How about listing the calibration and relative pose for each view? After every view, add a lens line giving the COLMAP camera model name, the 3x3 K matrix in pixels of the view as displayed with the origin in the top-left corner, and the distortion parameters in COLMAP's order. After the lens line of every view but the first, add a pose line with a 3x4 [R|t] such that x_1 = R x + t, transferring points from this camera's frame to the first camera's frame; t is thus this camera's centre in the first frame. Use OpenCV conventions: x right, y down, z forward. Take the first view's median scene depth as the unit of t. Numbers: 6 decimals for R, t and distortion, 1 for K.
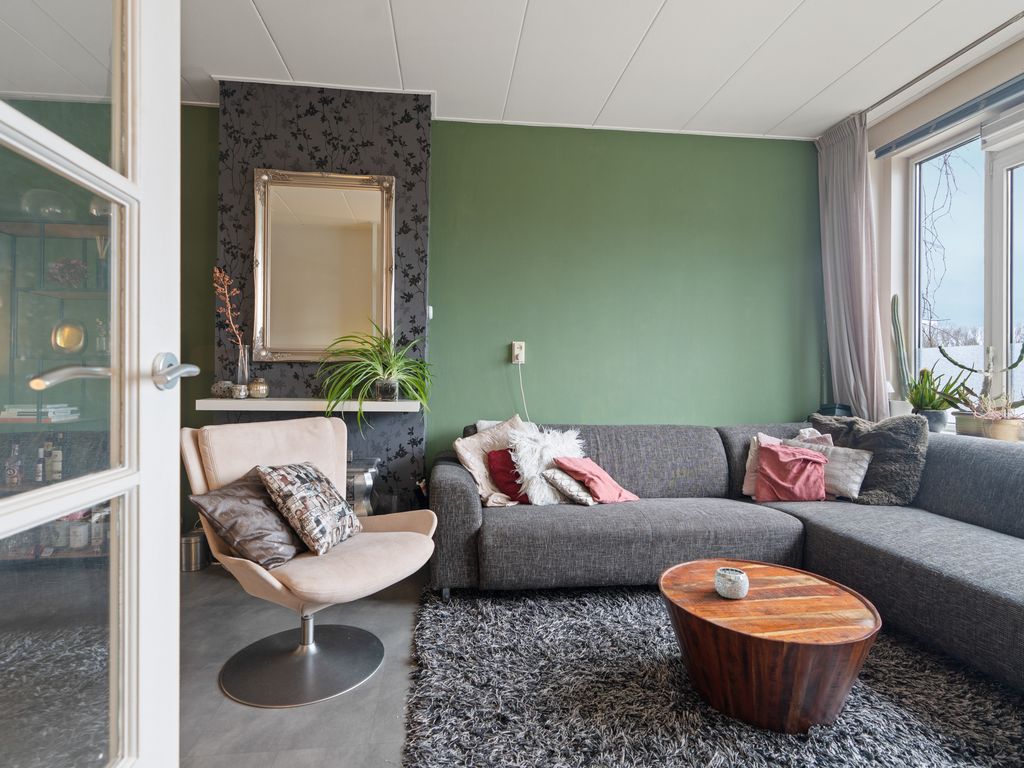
lens RADIAL K [[526.1, 0, 512.7], [0, 526.1, 381.4], [0, 0, 1]] dist [0.000697, 0.001093]
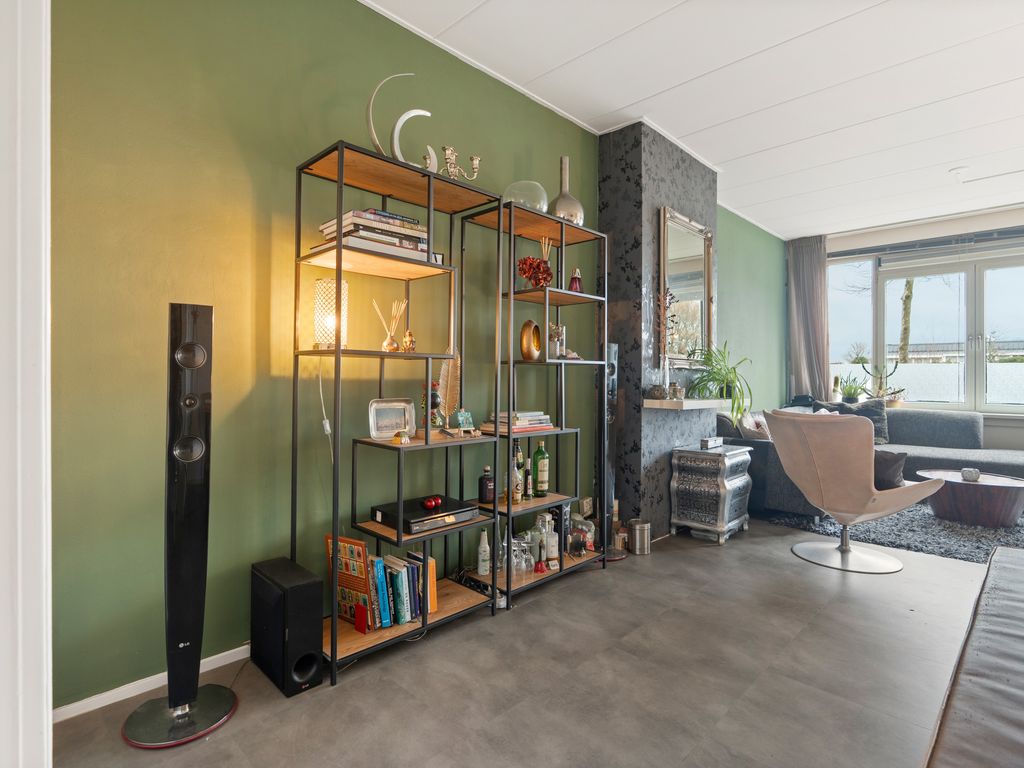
lens RADIAL K [[534.3, 0, 508.6], [0, 534.3, 372.9], [0, 0, 1]] dist [-0.001003, 0.001253]
pose [[0.782808, 0.004041, 0.622250, -1.539854], [0.004600, 0.999914, -0.012281, -0.015893], [-0.622246, 0.012476, 0.782722, 0.276223]]
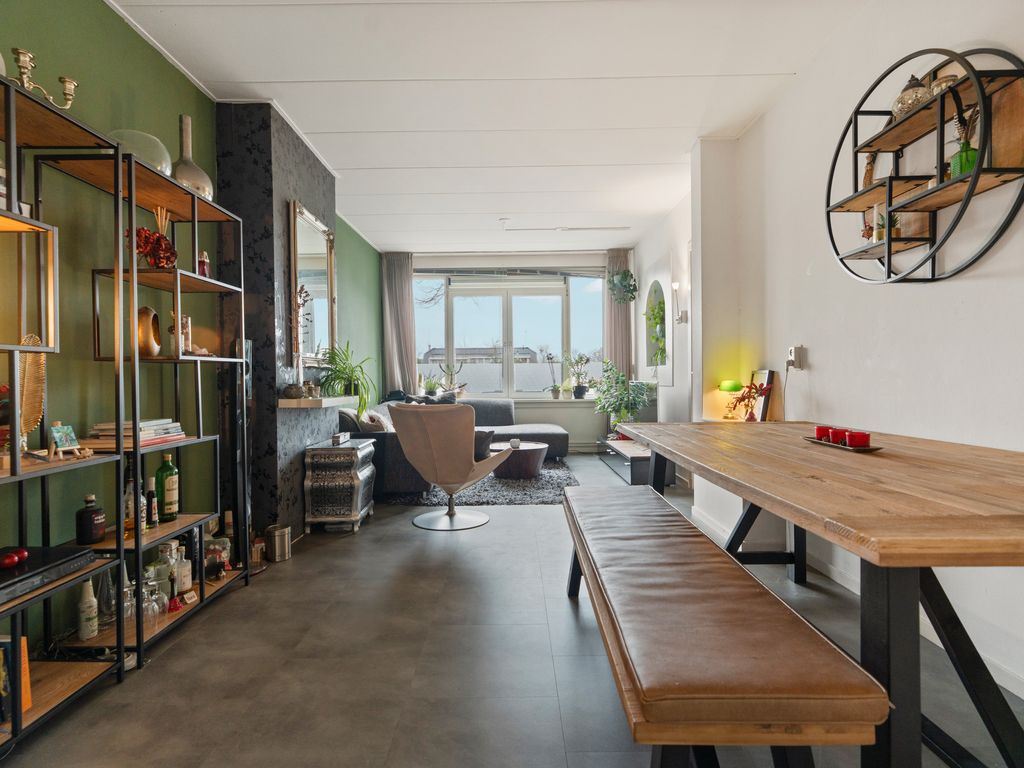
lens RADIAL K [[526.1, 0, 512.7], [0, 526.1, 381.4], [0, 0, 1]] dist [0.000697, 0.001093]
pose [[0.124541, -0.017152, 0.992066, -1.611041], [0.019782, 0.999695, 0.014800, -0.015025], [-0.992017, 0.017782, 0.124842, 0.387676]]
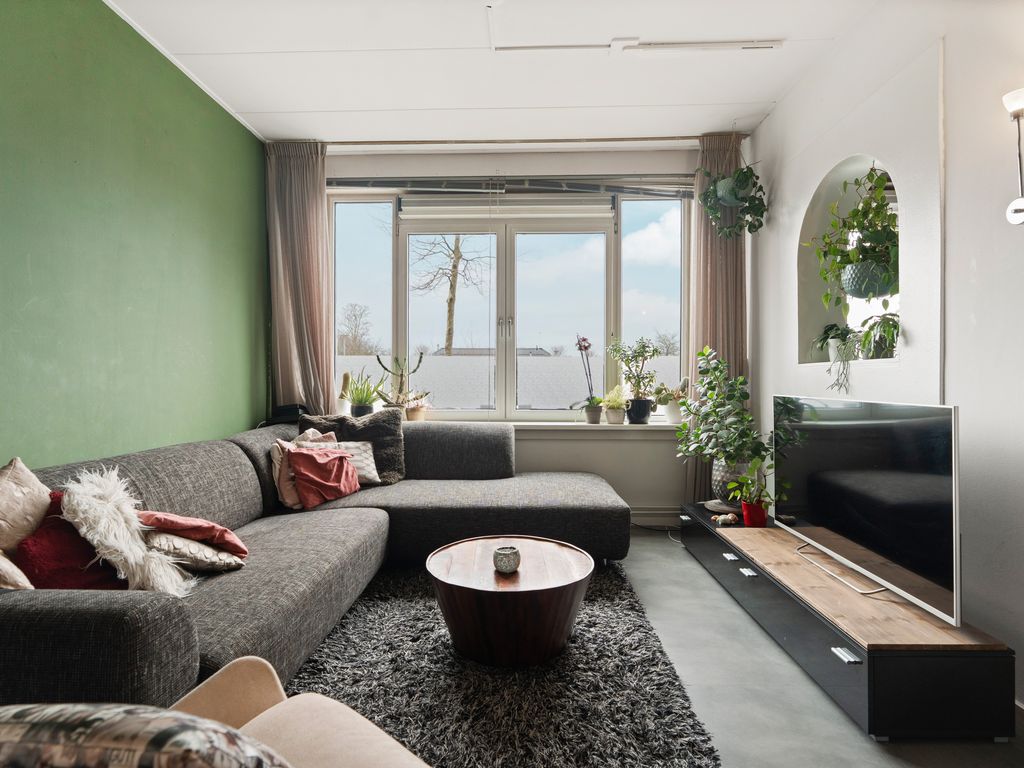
lens RADIAL K [[526.1, 0, 512.7], [0, 526.1, 381.4], [0, 0, 1]] dist [0.000697, 0.001093]
pose [[0.152788, -0.009837, 0.988210, -0.444112], [0.008587, 0.999926, 0.008626, -0.010602], [-0.988222, 0.007168, 0.152861, 0.498241]]
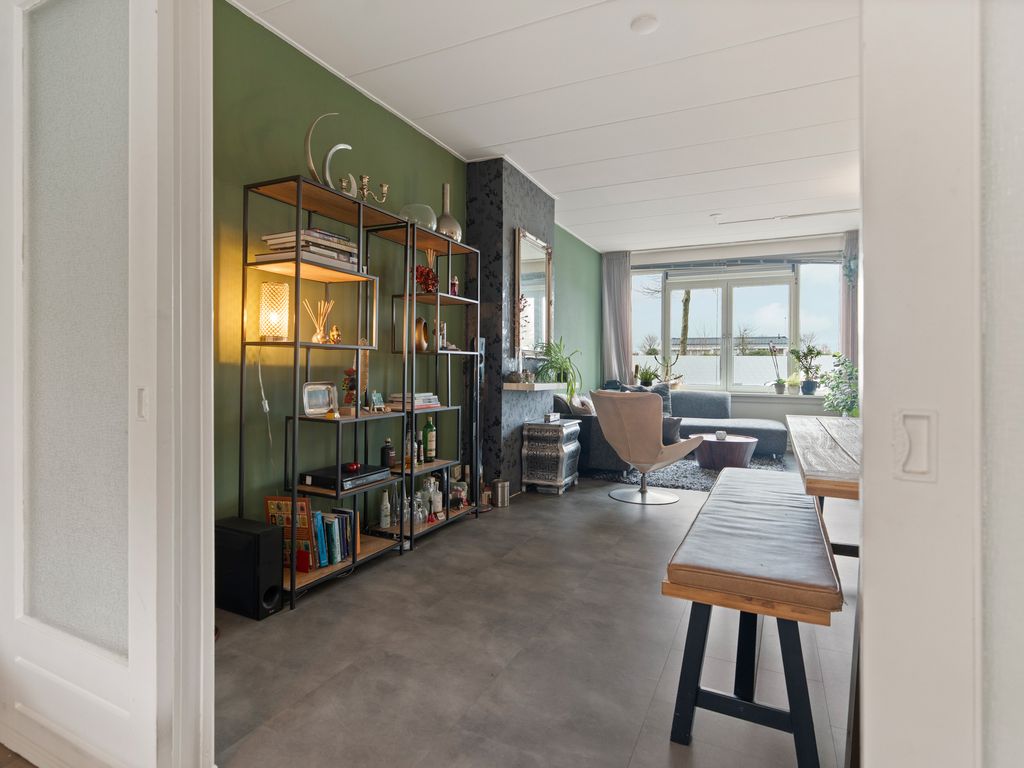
lens RADIAL K [[548.8, 0, 510.7], [0, 548.8, 363.9], [0, 0, 1]] dist [-0.000456, 0.000260]
pose [[0.538648, 0.003331, 0.842524, -1.831335], [0.002446, 0.999982, -0.005516, -0.014515], [-0.842527, 0.005032, 0.538630, 0.187565]]
